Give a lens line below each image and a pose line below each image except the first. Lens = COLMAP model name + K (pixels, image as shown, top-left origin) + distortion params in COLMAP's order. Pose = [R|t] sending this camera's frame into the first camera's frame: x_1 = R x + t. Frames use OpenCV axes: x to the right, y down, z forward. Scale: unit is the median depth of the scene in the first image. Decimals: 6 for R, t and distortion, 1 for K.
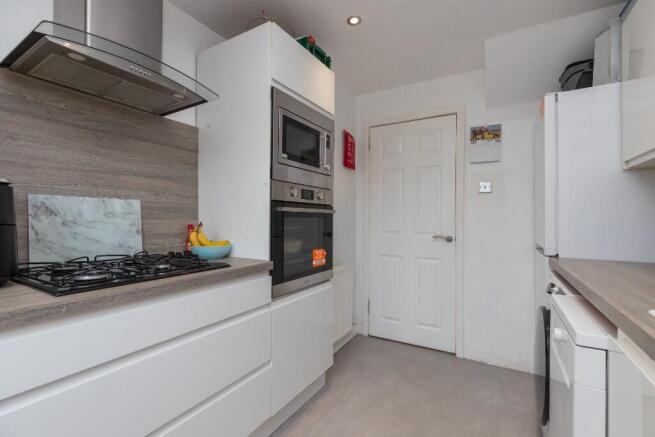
lens RADIAL K [[291.9, 0, 324.4], [0, 291.9, 214.2], [0, 0, 1]] dist [0.007225, -0.002369]
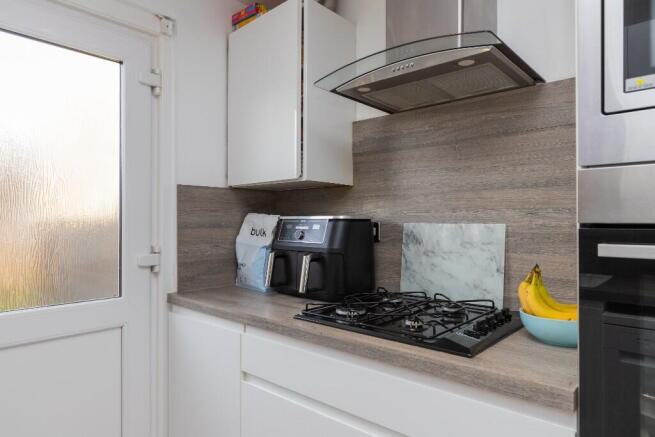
lens RADIAL K [[421.5, 0, 326.4], [0, 421.5, 218.8], [0, 0, 1]] dist [-0.000486, 0.000076]
pose [[-0.194918, -0.024309, -0.980518, 0.461671], [0.002720, 0.999676, -0.025324, -0.041025], [0.980816, -0.007603, -0.194789, 0.891652]]
